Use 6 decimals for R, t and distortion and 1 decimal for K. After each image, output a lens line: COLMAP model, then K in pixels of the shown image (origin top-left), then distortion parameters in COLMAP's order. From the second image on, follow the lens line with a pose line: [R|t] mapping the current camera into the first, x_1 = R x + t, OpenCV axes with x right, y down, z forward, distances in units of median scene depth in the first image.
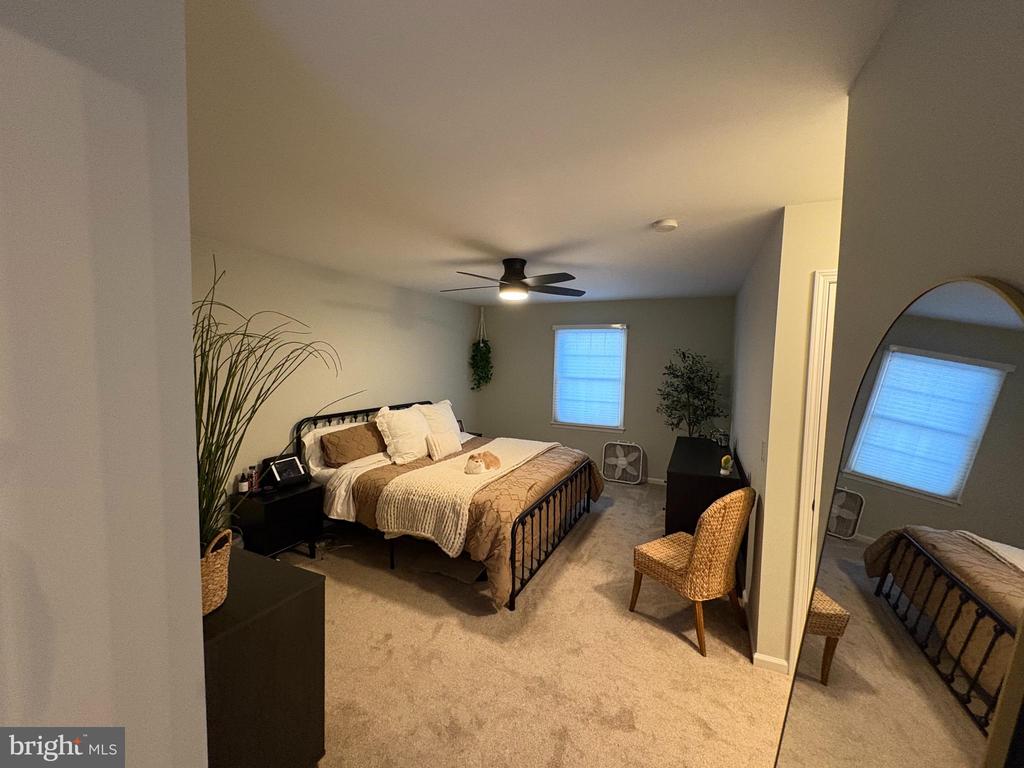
lens RADIAL K [[411.9, 0, 513.3], [0, 411.9, 385.9], [0, 0, 1]] dist [0.002970, 0.000186]
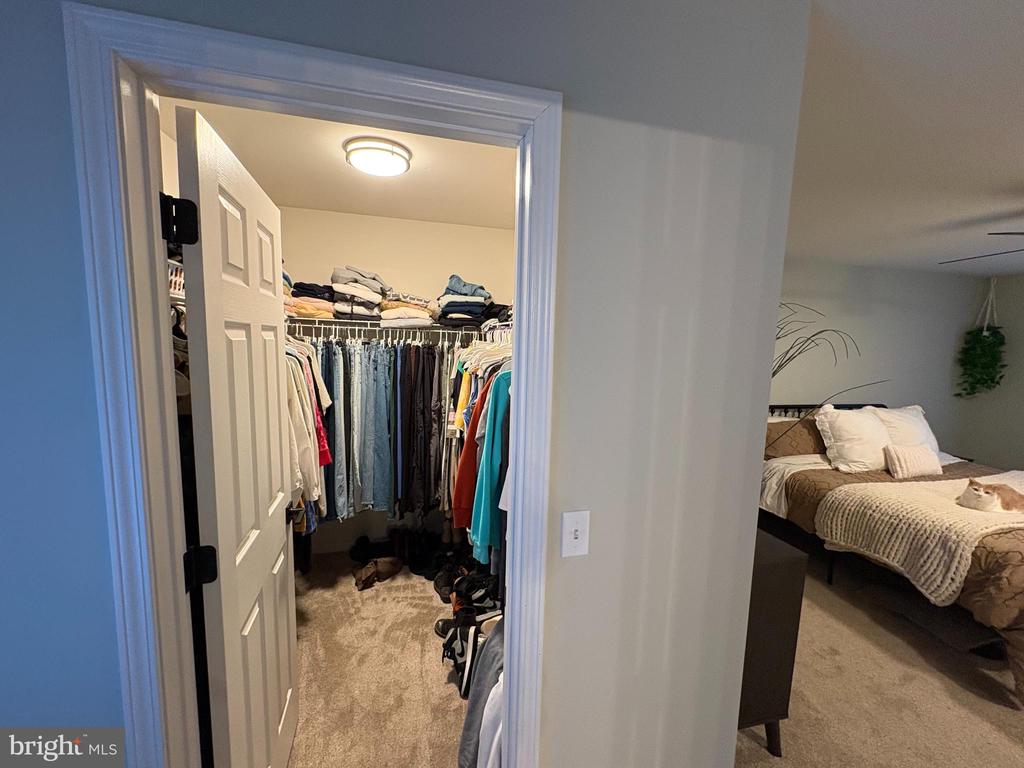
lens RADIAL K [[409.1, 0, 515.0], [0, 409.1, 385.0], [0, 0, 1]] dist [-0.000211, 0.000307]
pose [[0.626074, 0.082162, -0.775423, -0.069362], [-0.068020, 0.996397, 0.050657, 0.013611], [0.776792, 0.021029, 0.629406, -0.106468]]
